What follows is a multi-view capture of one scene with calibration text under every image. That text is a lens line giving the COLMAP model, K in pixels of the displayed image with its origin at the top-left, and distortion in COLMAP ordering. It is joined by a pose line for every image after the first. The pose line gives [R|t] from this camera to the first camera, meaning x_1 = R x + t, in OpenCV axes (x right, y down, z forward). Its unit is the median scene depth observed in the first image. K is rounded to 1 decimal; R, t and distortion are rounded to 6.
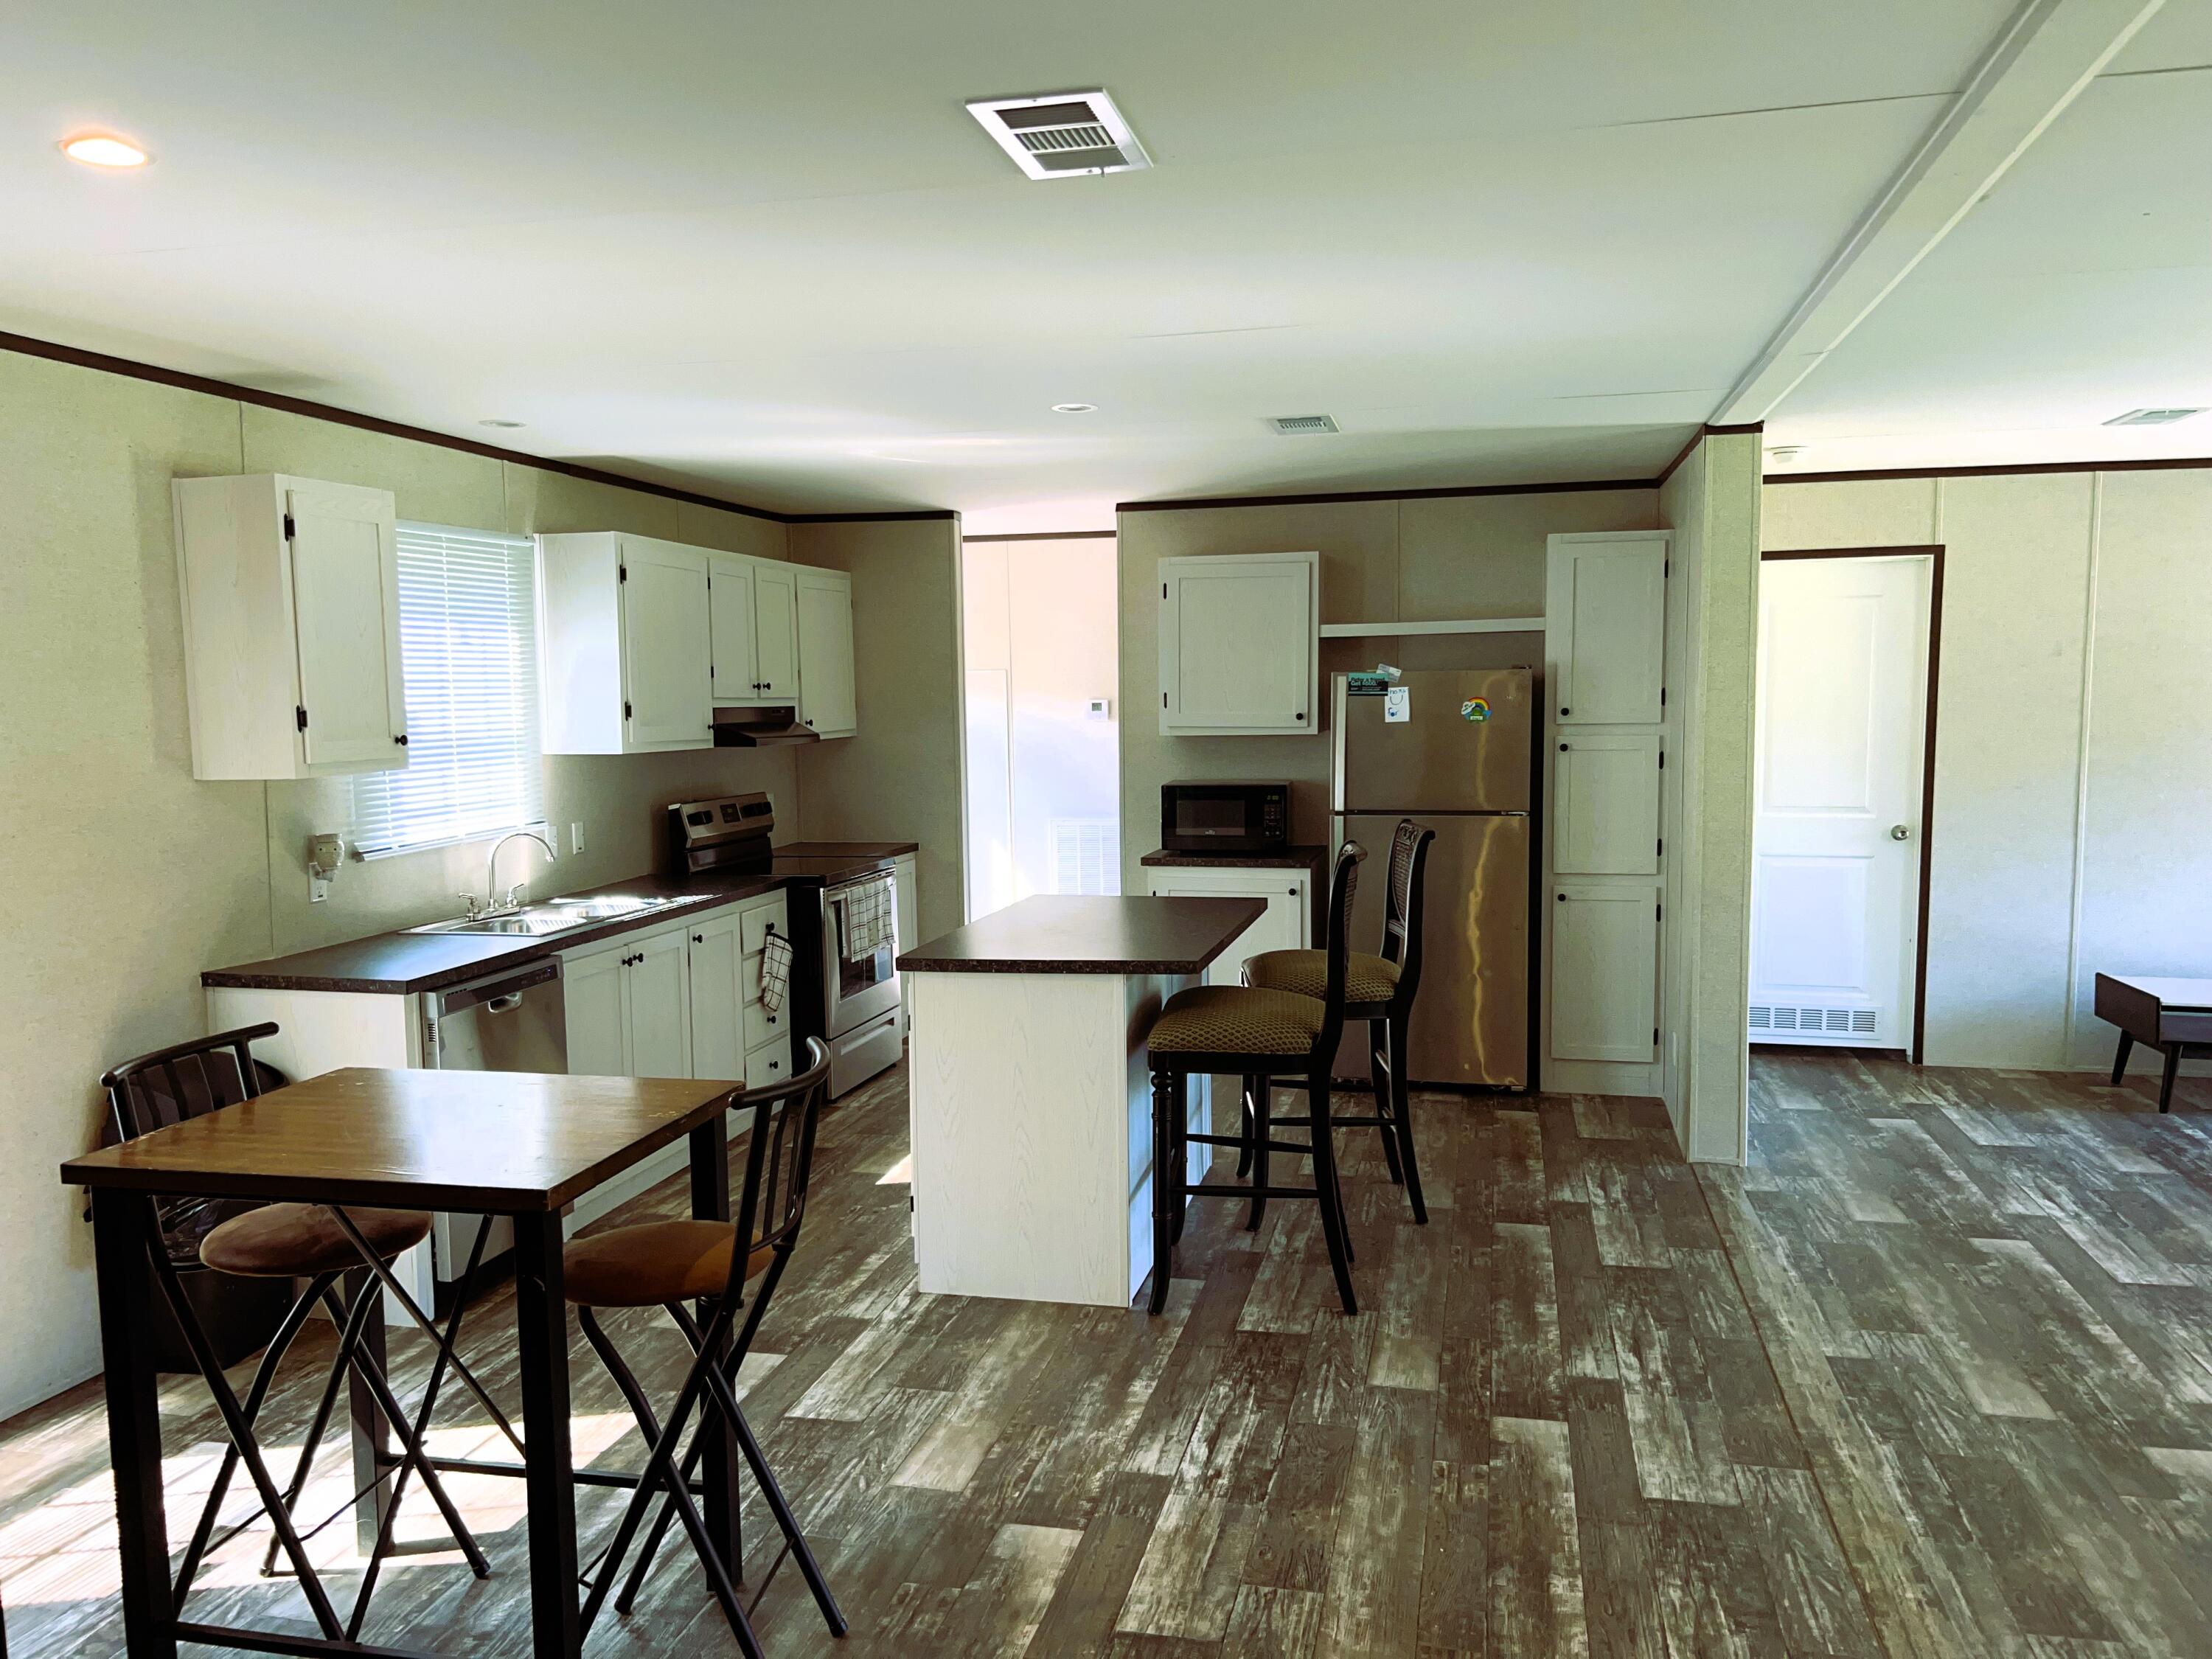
lens RADIAL K [[1686.1, 0, 1106.0], [0, 1686.1, 829.5], [0, 0, 1]] dist [-0.001567, -0.047641]
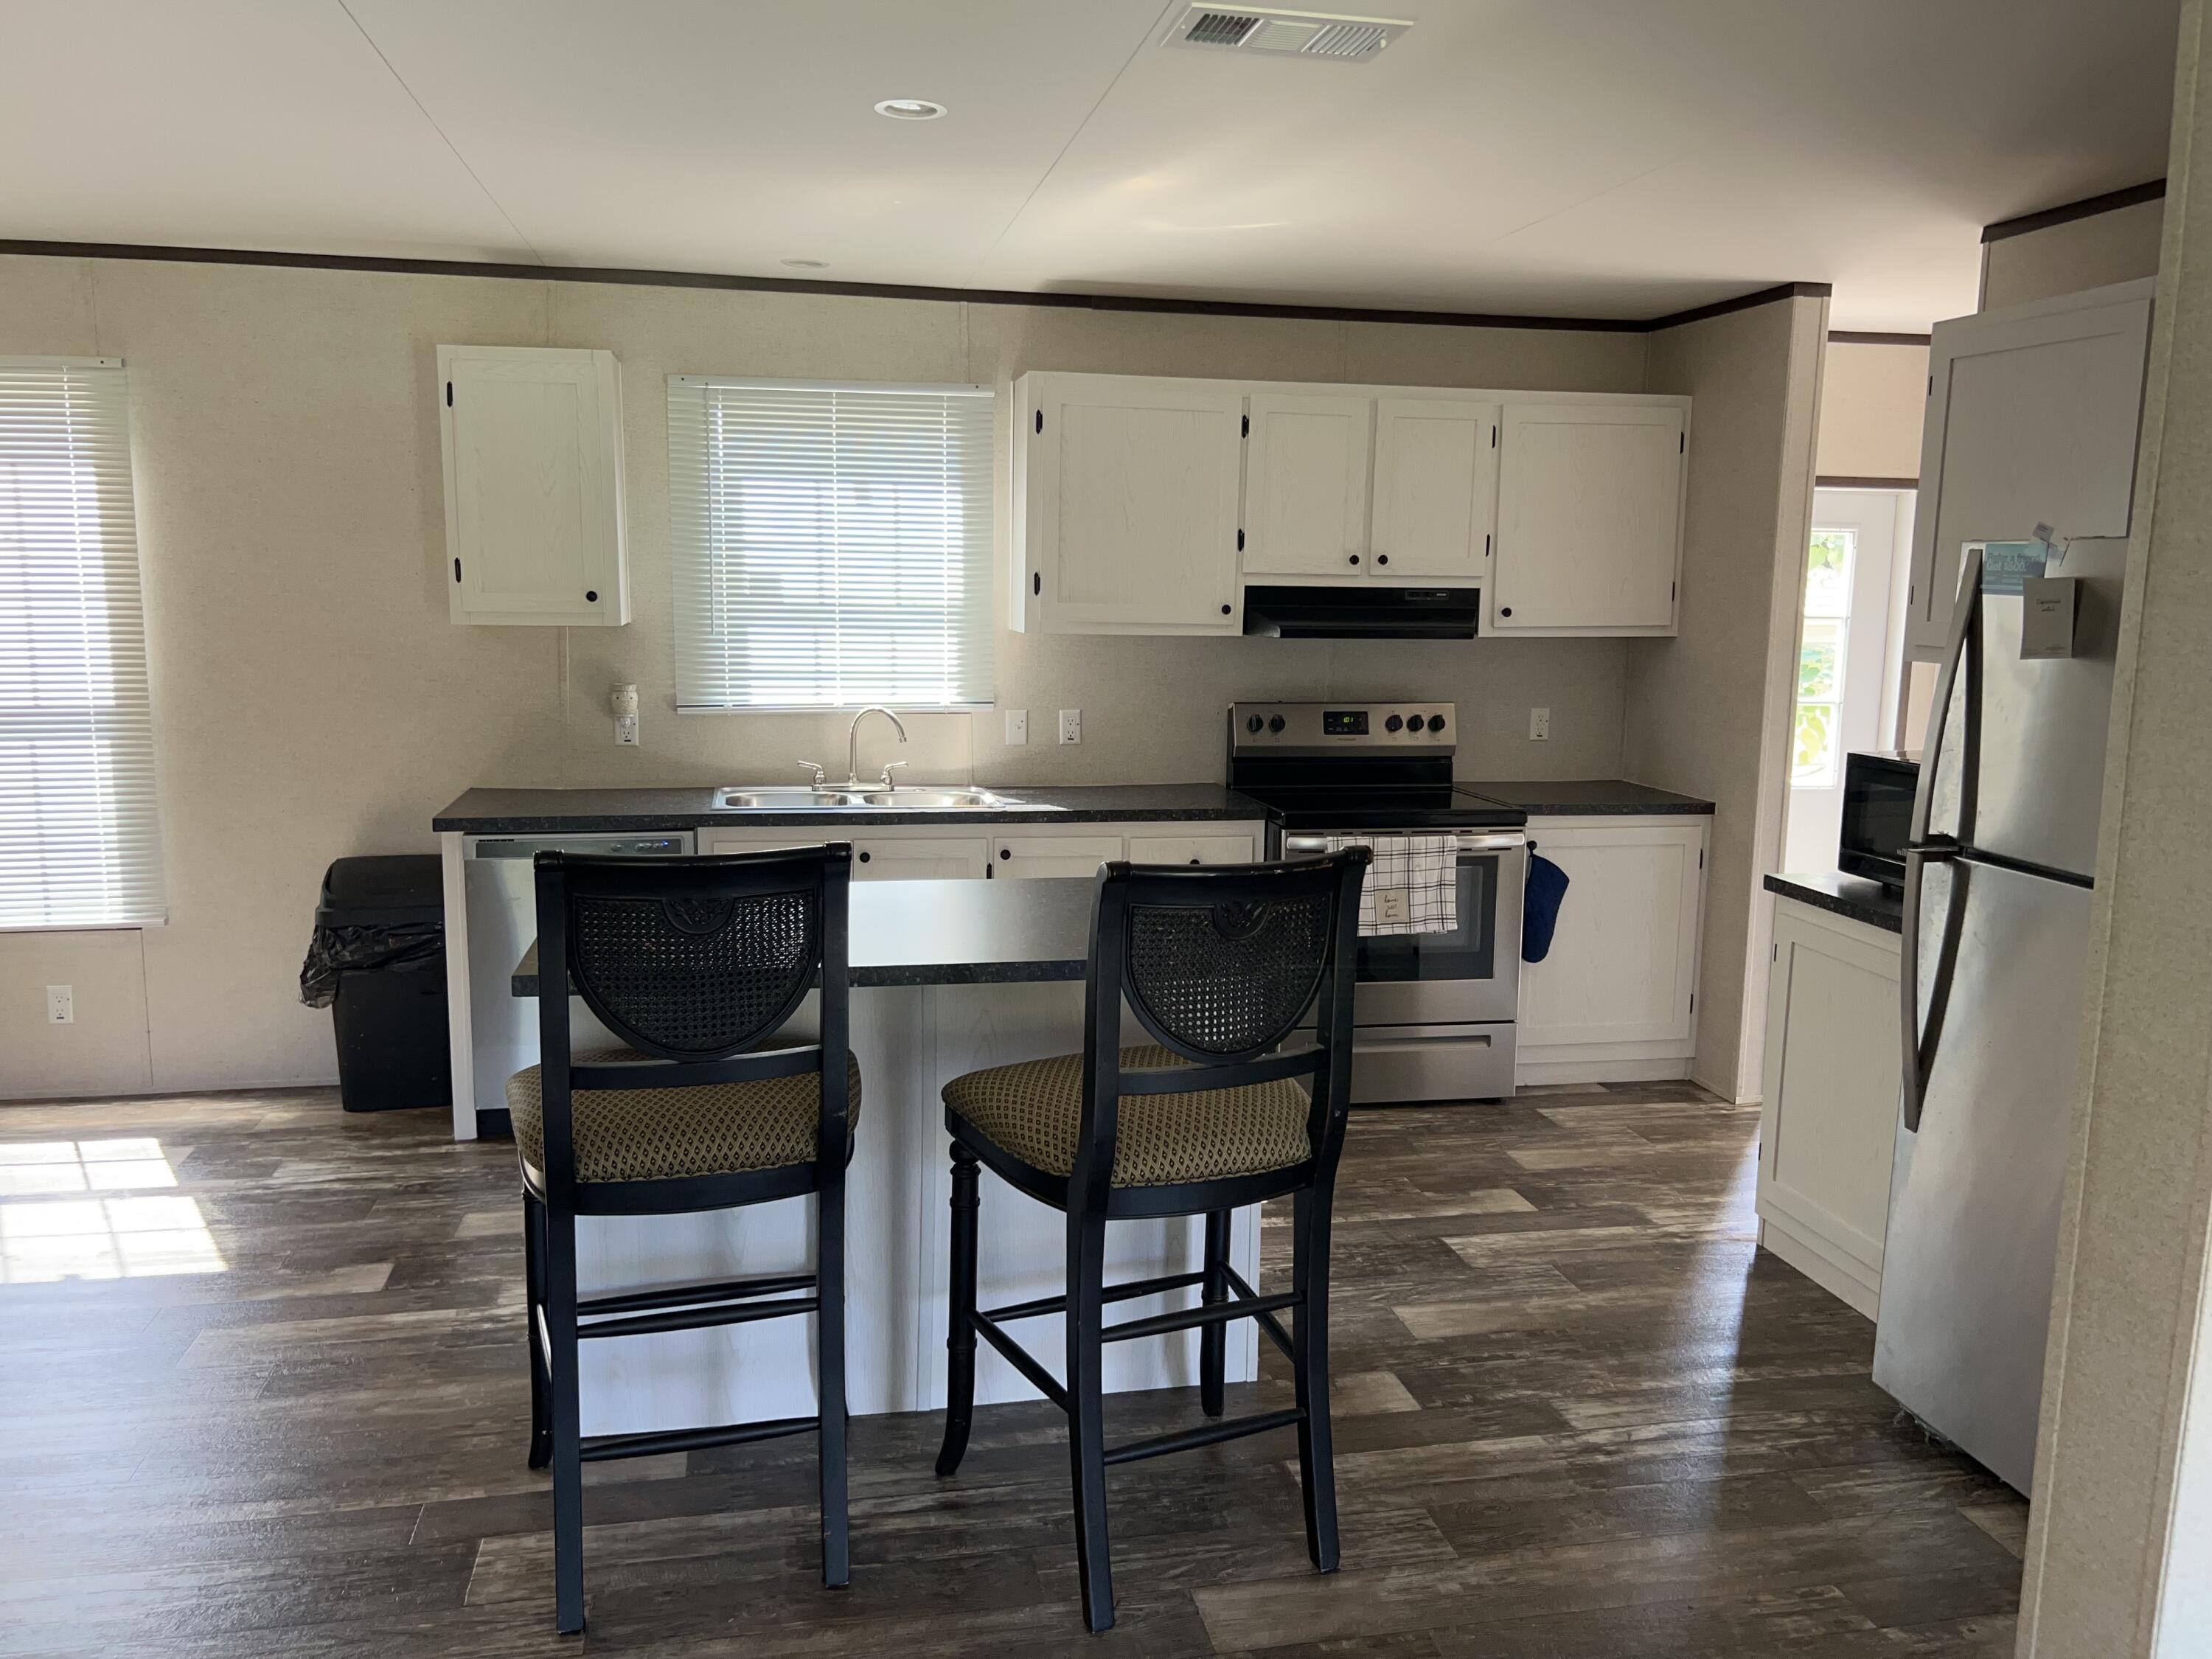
lens RADIAL K [[1638.1, 0, 1106.0], [0, 1638.1, 829.5], [0, 0, 1]] dist [0.006332, 0.001968]
pose [[0.422294, 0.152296, -0.893574, 0.503009], [-0.096266, 0.987745, 0.122852, -0.051904], [0.901333, 0.034141, 0.431779, 0.676154]]
